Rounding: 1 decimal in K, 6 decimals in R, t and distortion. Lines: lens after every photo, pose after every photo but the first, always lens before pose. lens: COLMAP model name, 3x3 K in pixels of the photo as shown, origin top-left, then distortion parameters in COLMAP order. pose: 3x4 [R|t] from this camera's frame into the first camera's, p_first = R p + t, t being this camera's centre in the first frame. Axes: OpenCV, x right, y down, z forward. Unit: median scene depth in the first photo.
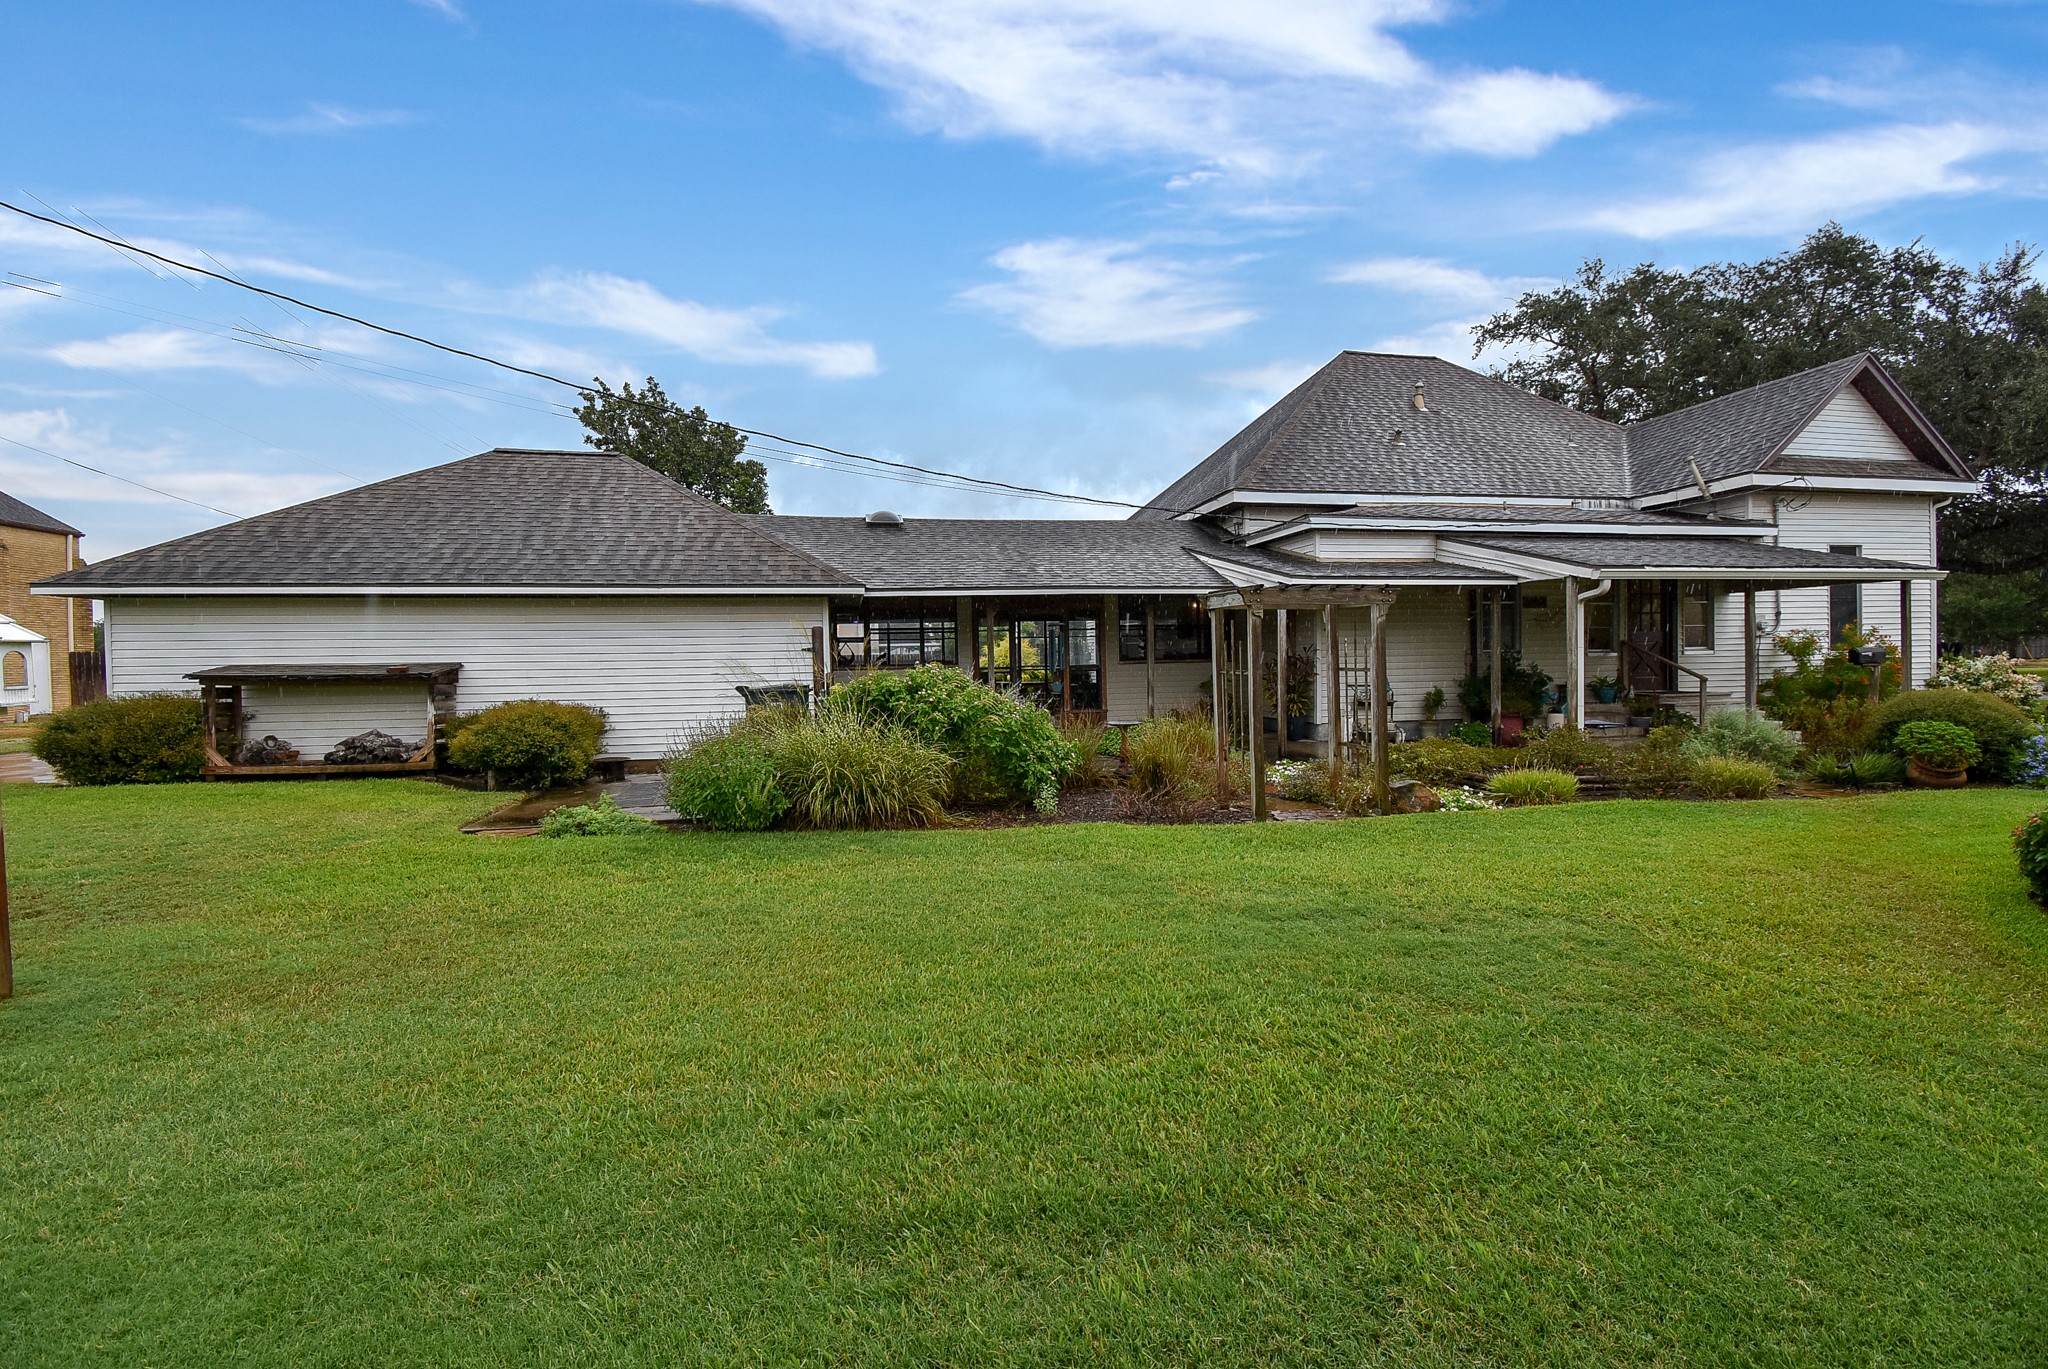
lens RADIAL K [[903.9, 0, 1024.0], [0, 903.9, 684.5], [0, 0, 1]] dist [0.024046, -0.024787]
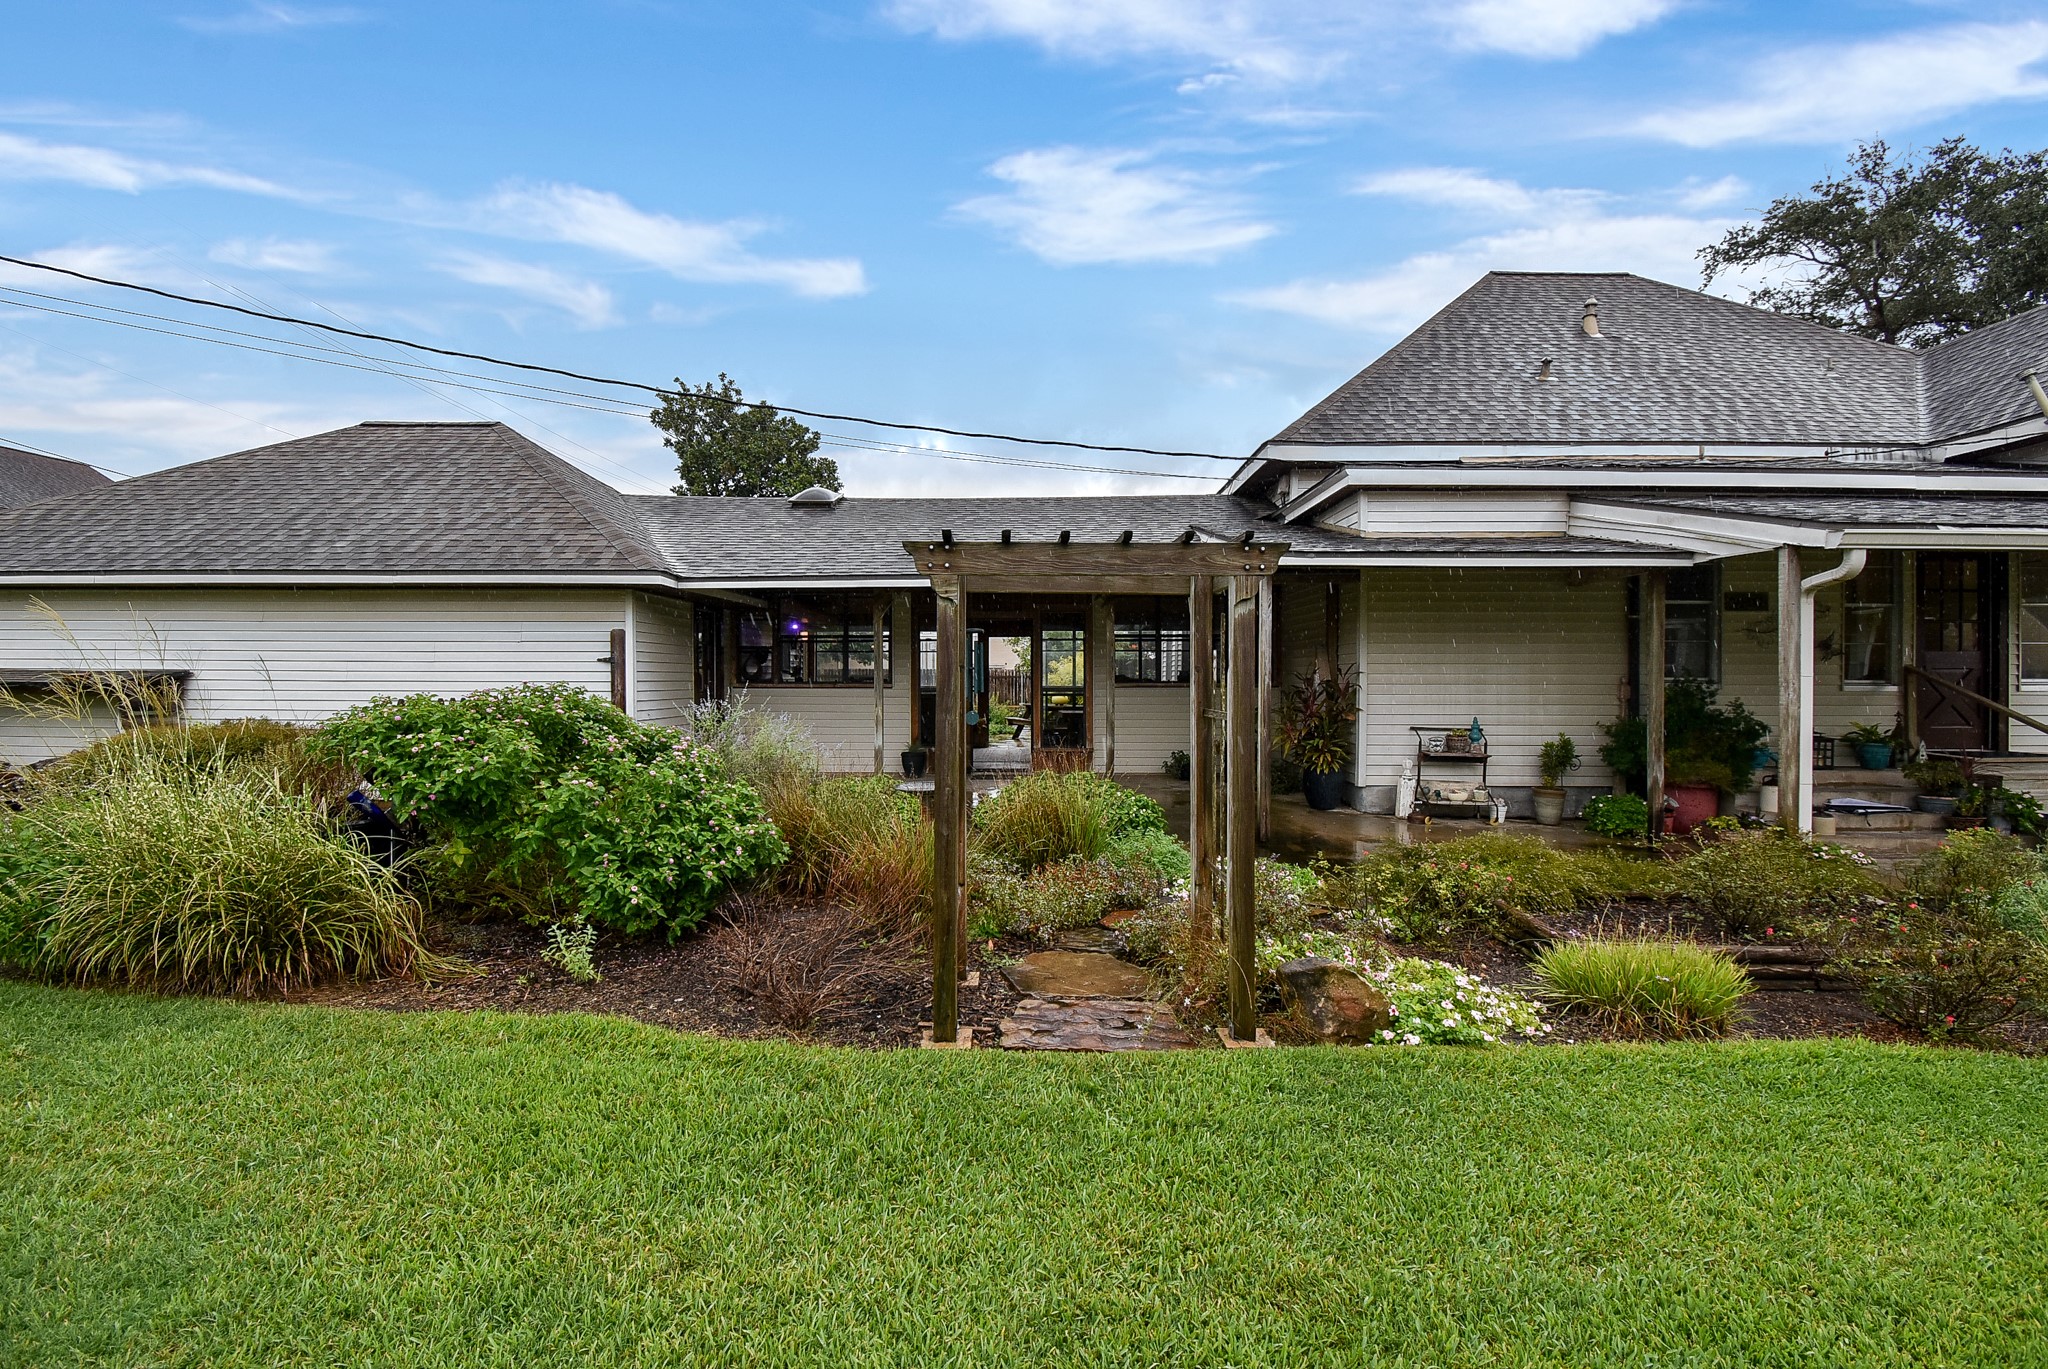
lens RADIAL K [[907.2, 0, 1023.6], [0, 907.2, 685.8], [0, 0, 1]] dist [0.017049, -0.024793]
pose [[0.977202, 0.020391, -0.211332, 0.213839], [-0.023855, 0.999619, -0.013857, -0.013138], [0.210969, 0.018583, 0.977316, 0.294396]]
